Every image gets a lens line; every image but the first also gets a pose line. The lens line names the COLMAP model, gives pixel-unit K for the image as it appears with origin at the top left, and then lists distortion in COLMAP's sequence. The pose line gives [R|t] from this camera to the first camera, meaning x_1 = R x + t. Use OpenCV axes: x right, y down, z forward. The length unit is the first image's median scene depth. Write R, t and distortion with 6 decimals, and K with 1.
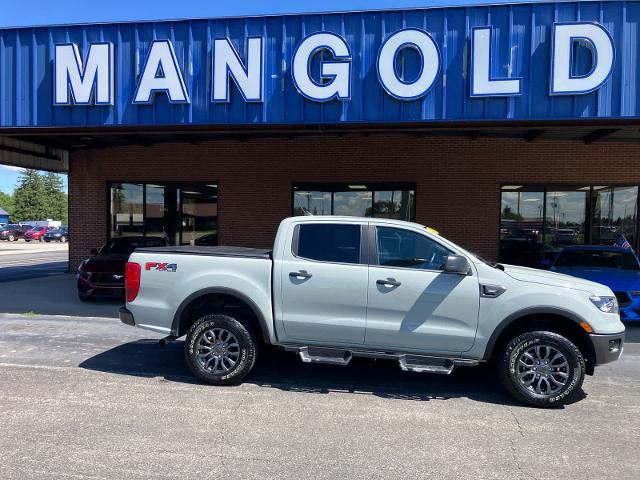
lens RADIAL K [[530.8, 0, 317.1], [0, 530.8, 237.2], [0, 0, 1]] dist [0.013500, -0.018344]
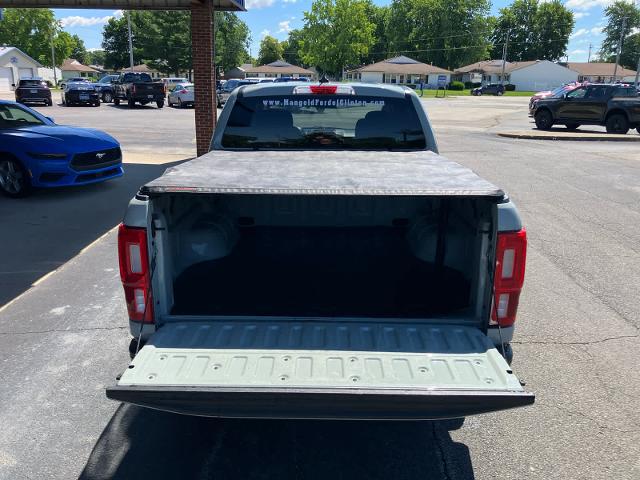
lens RADIAL K [[530.8, 0, 314.4], [0, 530.8, 248.1], [0, 0, 1]] dist [0.013500, -0.018344]
pose [[-0.116561, -0.330271, 0.936662, -0.761193], [0.002448, 0.942992, 0.332807, -0.073626], [-0.993180, 0.041085, -0.109108, 1.300355]]
